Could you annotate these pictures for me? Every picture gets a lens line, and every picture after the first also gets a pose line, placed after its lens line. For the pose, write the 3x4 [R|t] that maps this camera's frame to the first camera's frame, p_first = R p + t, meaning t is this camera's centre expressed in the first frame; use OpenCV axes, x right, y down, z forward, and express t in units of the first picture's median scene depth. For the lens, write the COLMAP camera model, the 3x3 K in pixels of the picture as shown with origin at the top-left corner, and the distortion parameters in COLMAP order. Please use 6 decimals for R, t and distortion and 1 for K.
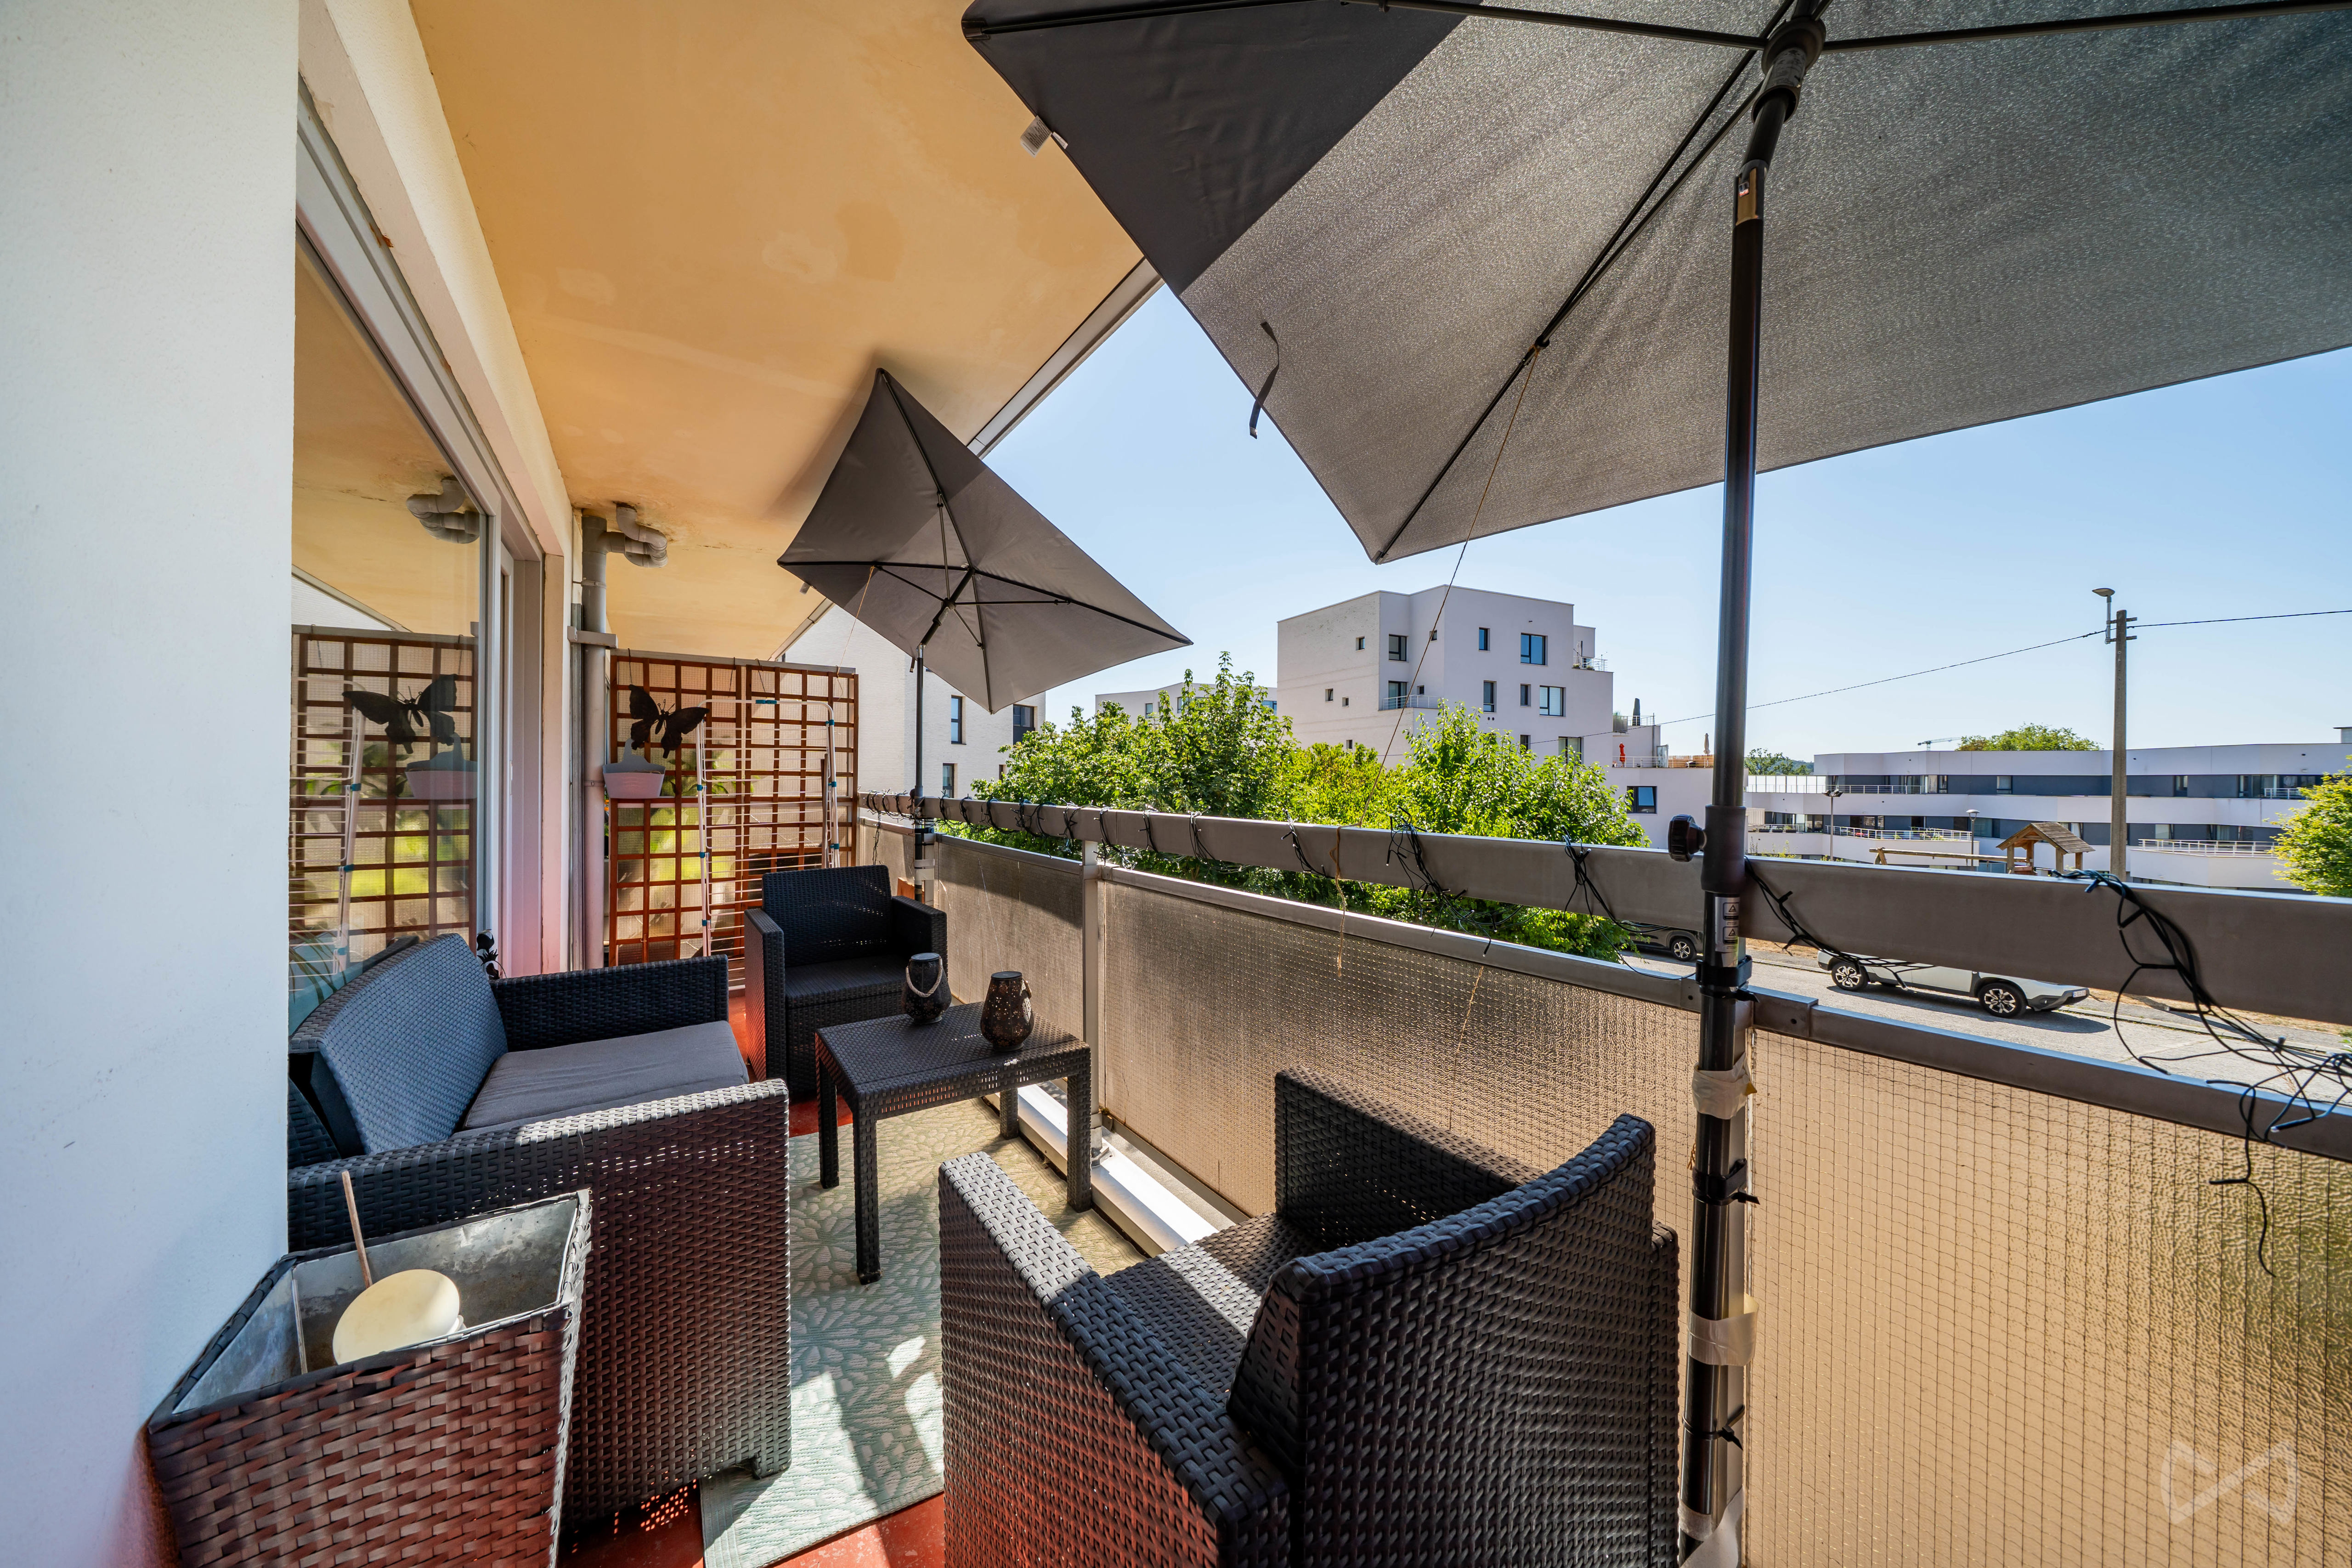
lens RADIAL K [[823.1, 0, 1166.1], [0, 823.1, 781.5], [0, 0, 1]] dist [-0.002240, -0.000127]
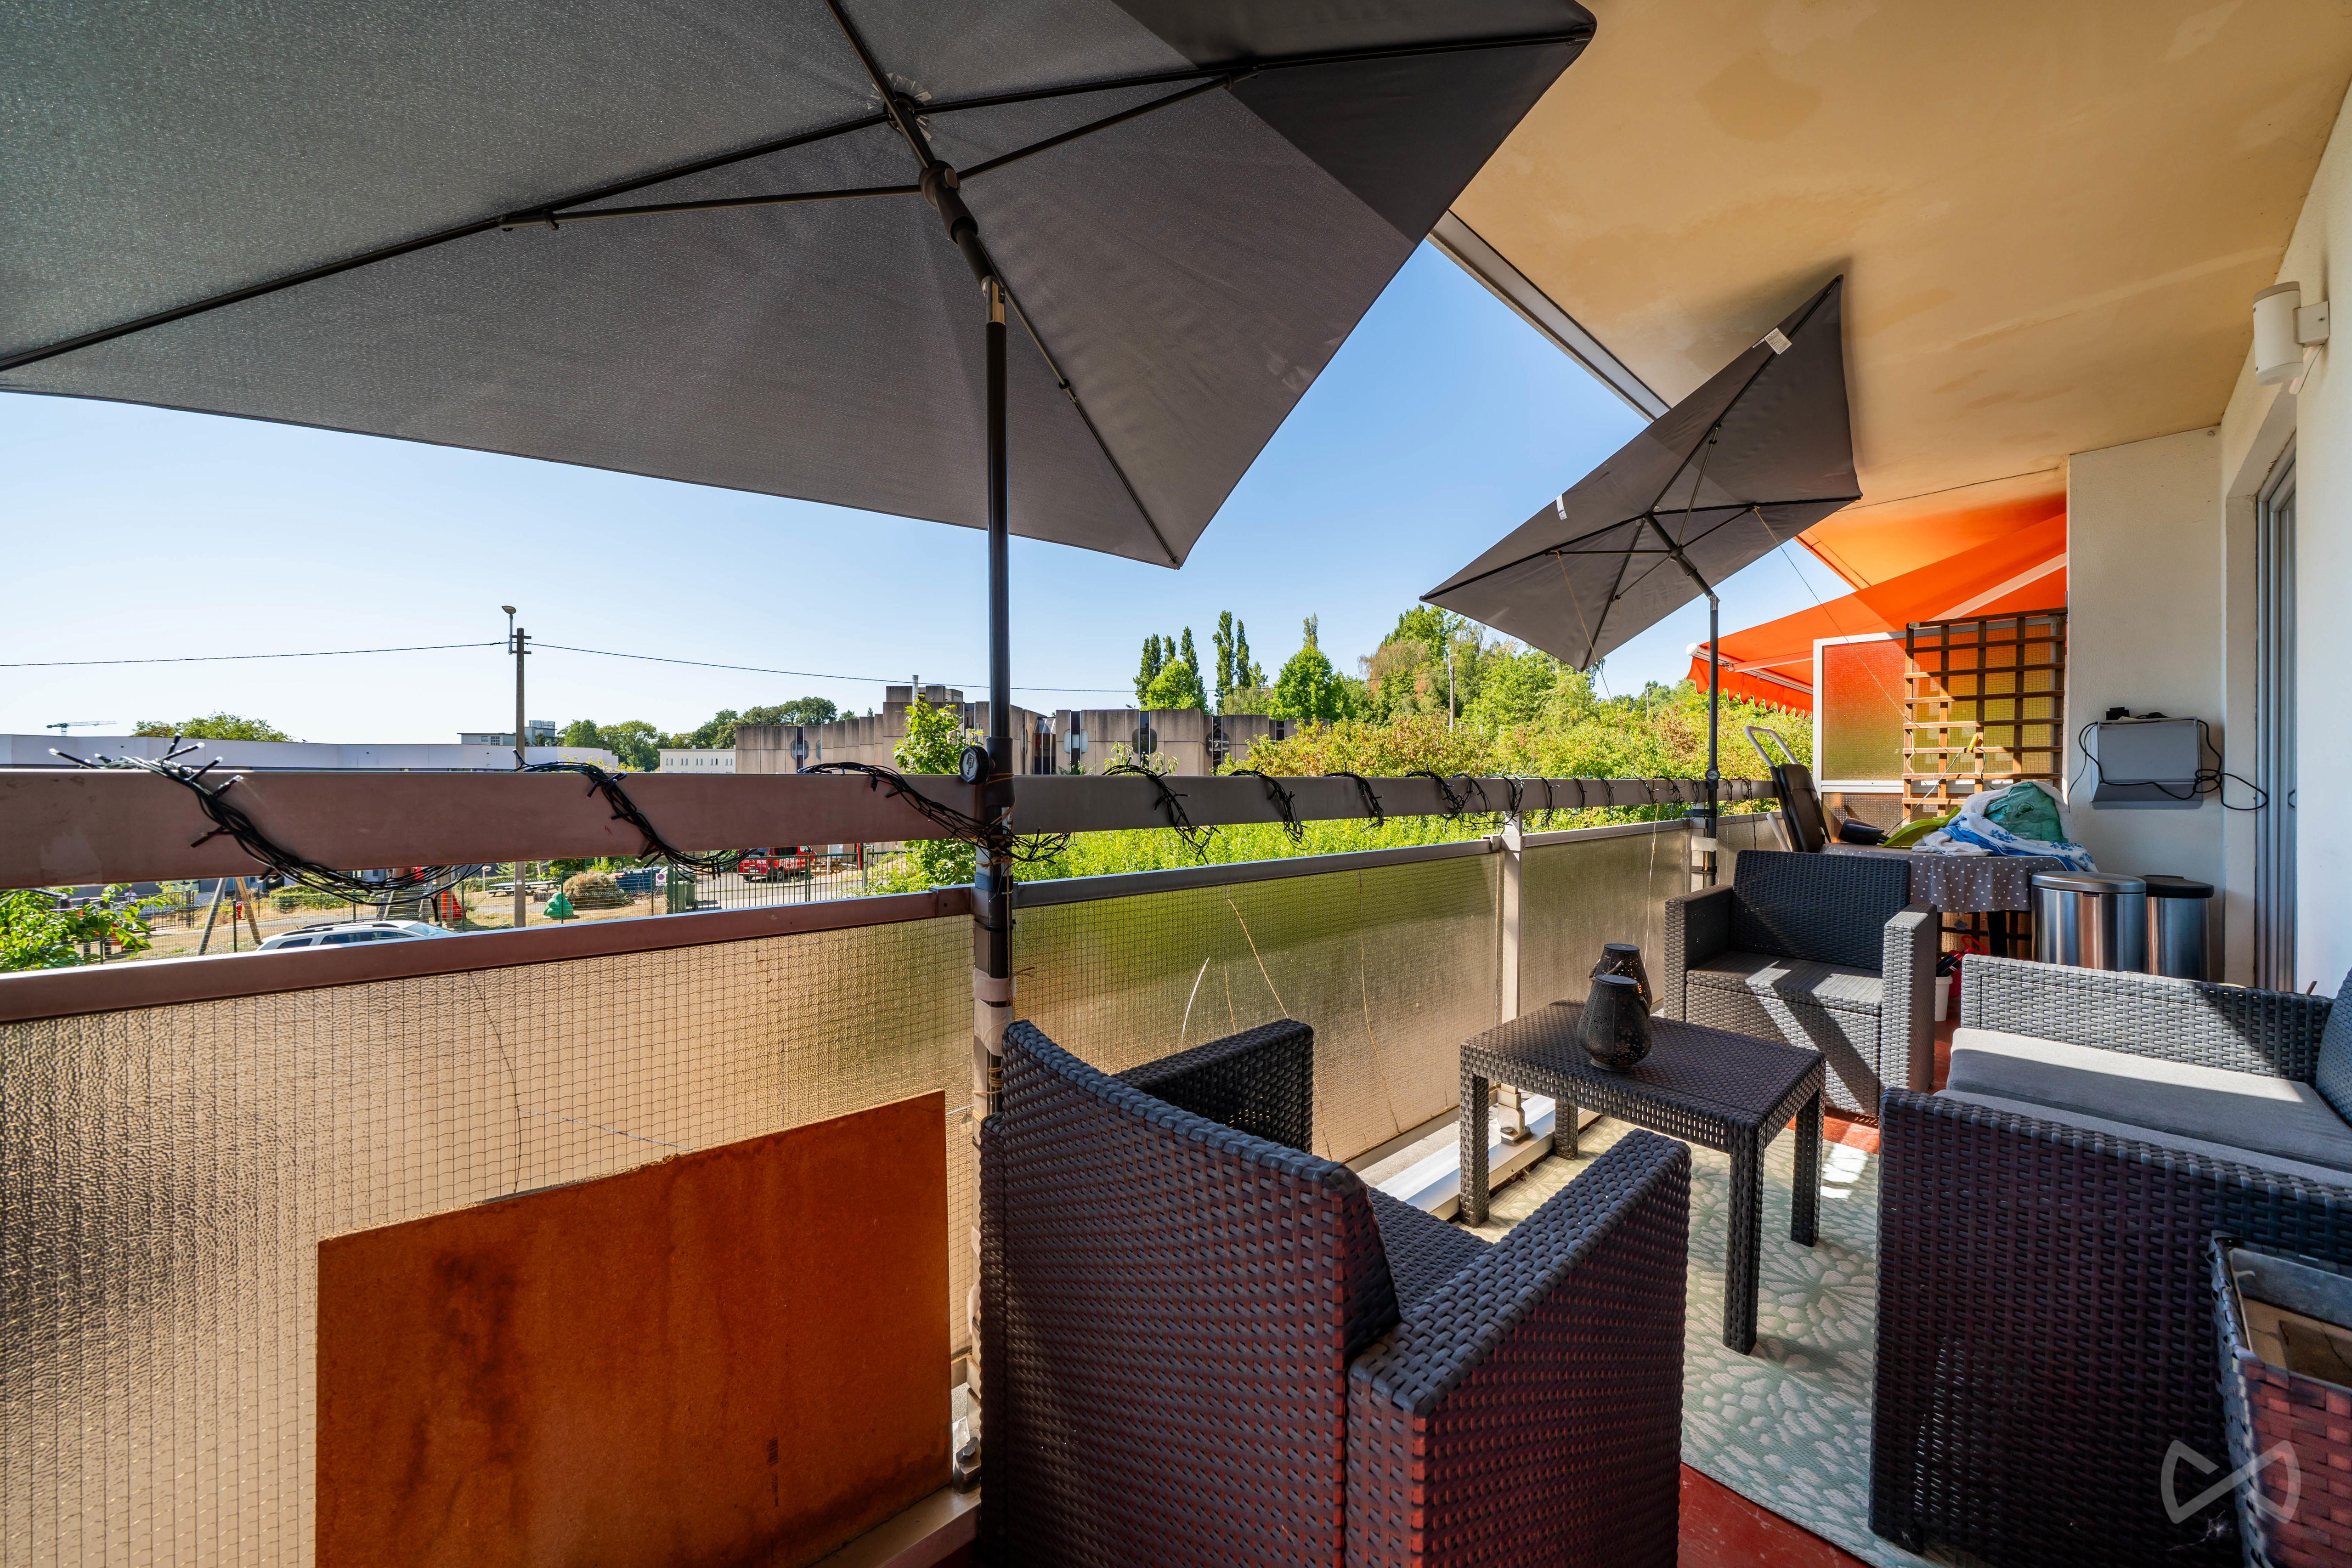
lens RADIAL K [[823.1, 0, 1166.1], [0, 823.1, 780.6], [0, 0, 1]] dist [-0.002240, -0.000127]
pose [[-0.178292, -0.008333, 0.983942, -0.178243], [0.001530, 0.999961, 0.008746, 0.003806], [-0.983976, 0.003065, -0.178272, 0.288228]]
